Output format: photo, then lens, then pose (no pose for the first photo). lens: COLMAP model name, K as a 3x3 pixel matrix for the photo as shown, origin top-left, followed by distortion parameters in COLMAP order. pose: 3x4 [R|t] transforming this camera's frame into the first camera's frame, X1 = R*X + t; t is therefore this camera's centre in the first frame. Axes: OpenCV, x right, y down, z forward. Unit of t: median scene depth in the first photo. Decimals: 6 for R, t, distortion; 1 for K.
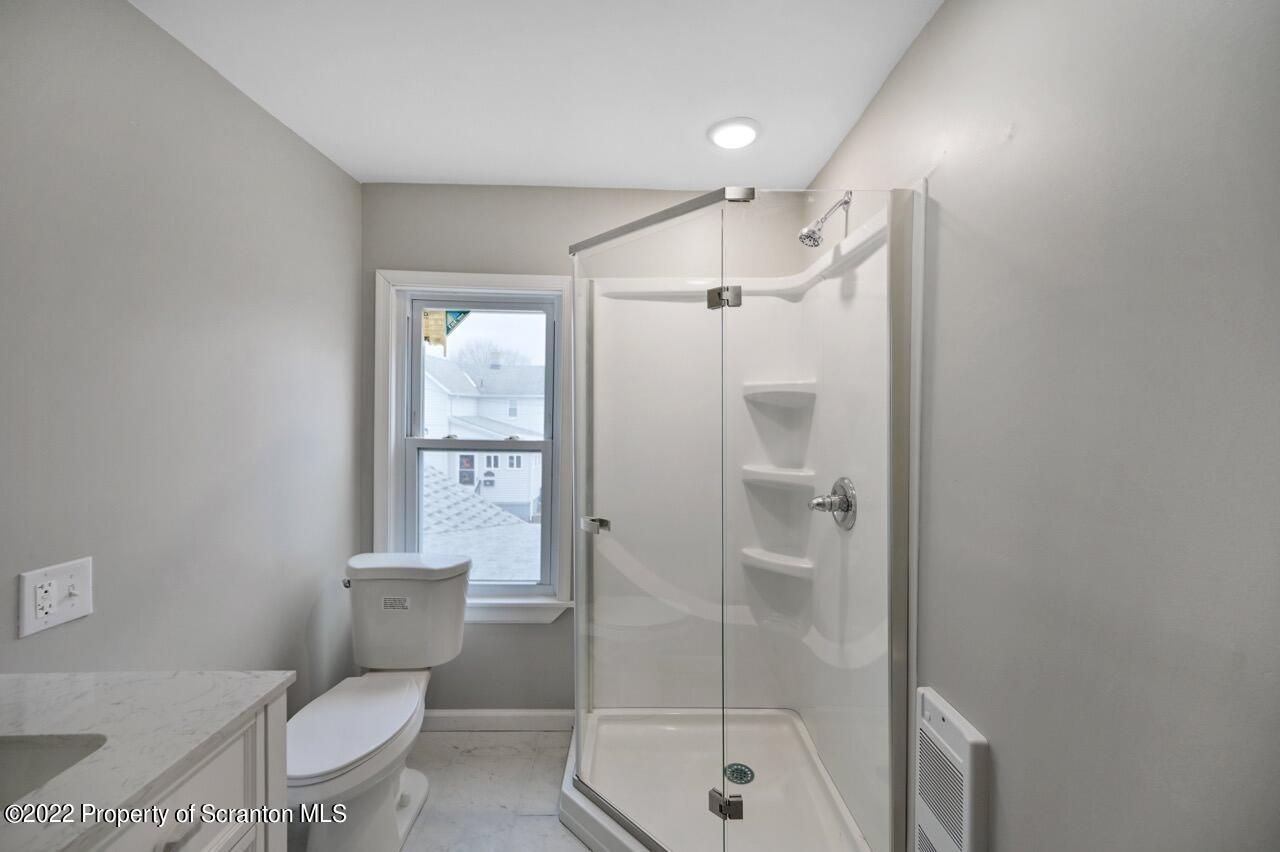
lens RADIAL K [[509.5, 0, 638.0], [0, 509.5, 425.5], [0, 0, 1]] dist [0.008959, -0.000547]
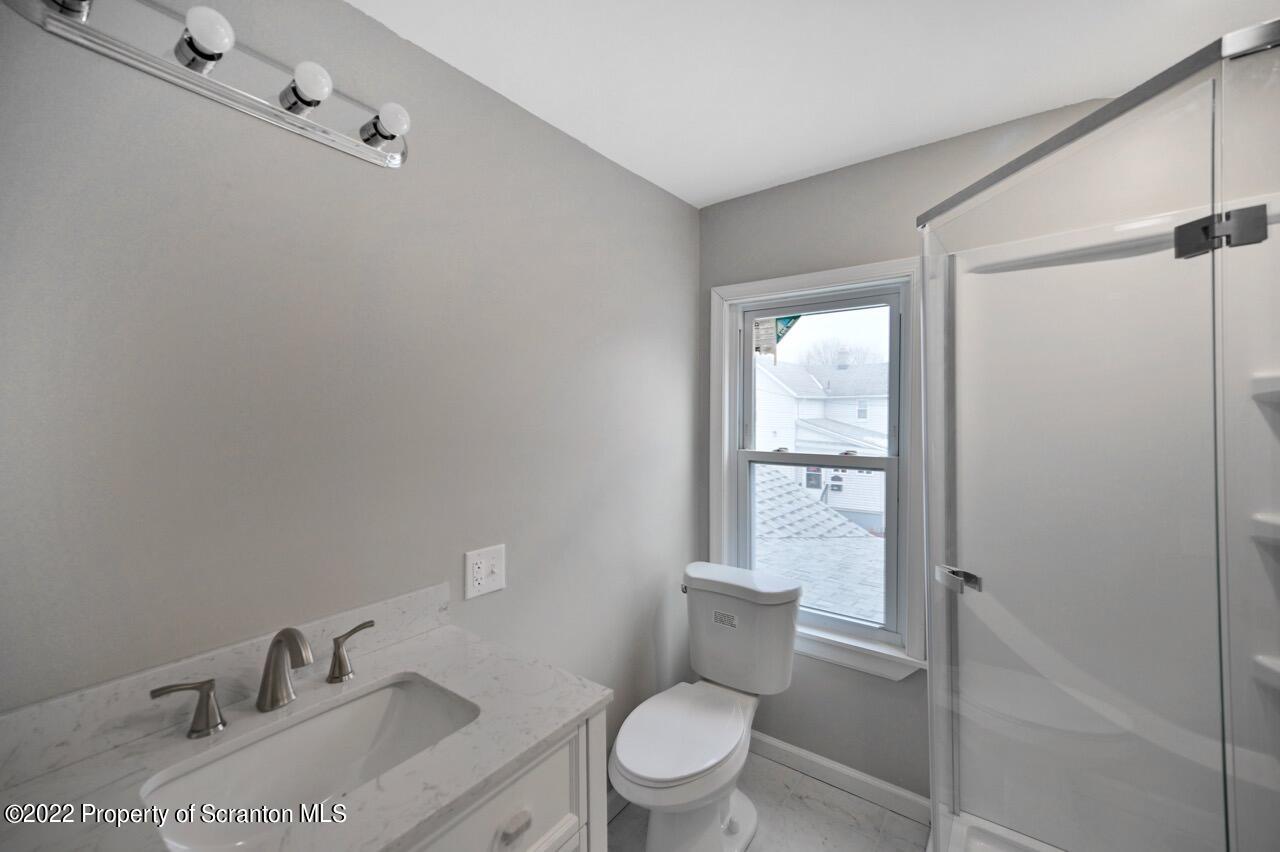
lens RADIAL K [[509.5, 0, 646.7], [0, 509.5, 421.6], [0, 0, 1]] dist [0.008959, -0.000547]
pose [[0.801188, -0.008517, -0.598352, 0.000867], [0.001175, 0.999919, -0.012660, -0.019837], [0.598411, 0.009440, 0.801133, 0.091992]]
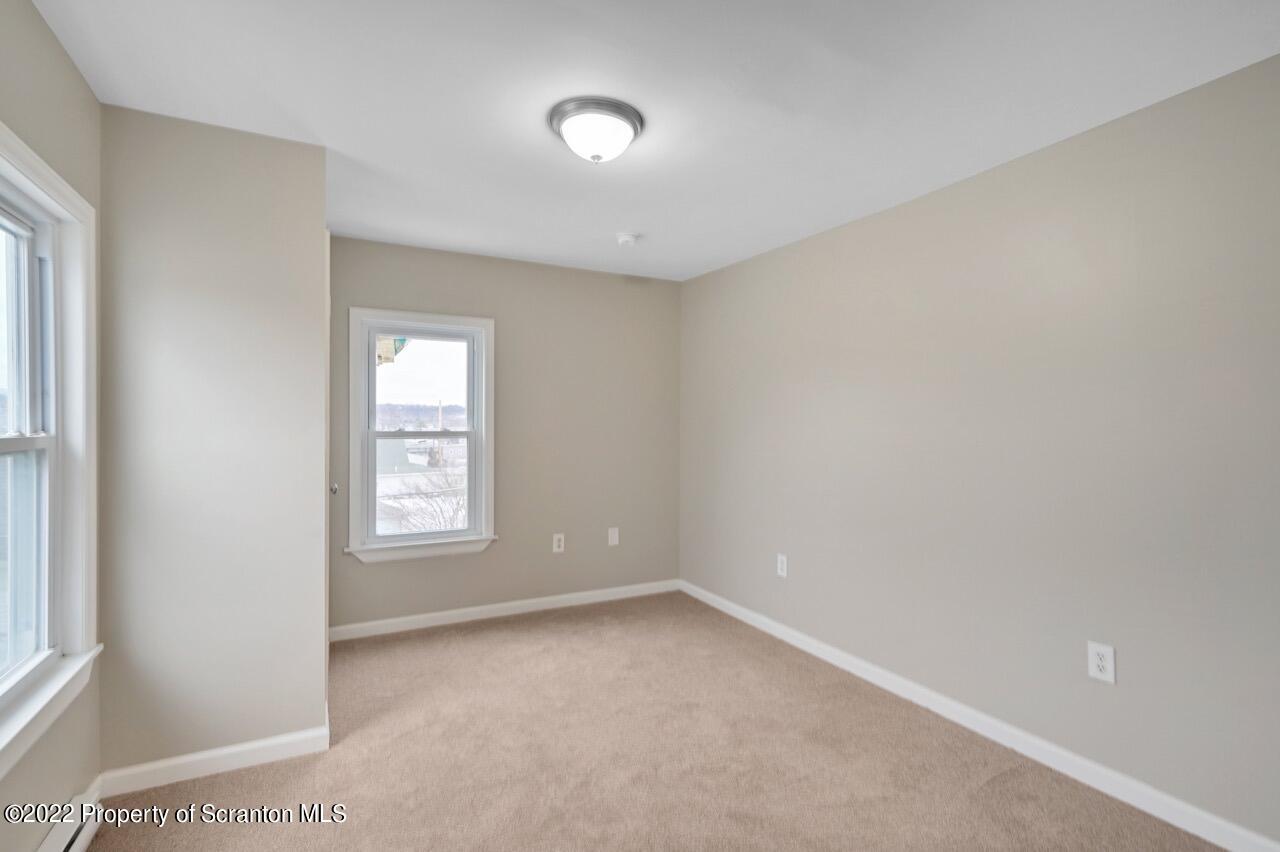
lens RADIAL K [[577.5, 0, 638.5], [0, 577.5, 431.4], [0, 0, 1]] dist [0.013714, 0.001237]
pose [[0.891189, -0.017231, 0.453305, -0.528077], [0.005042, 0.999593, 0.028084, -0.013333], [-0.453604, -0.022743, 0.890913, -0.731055]]
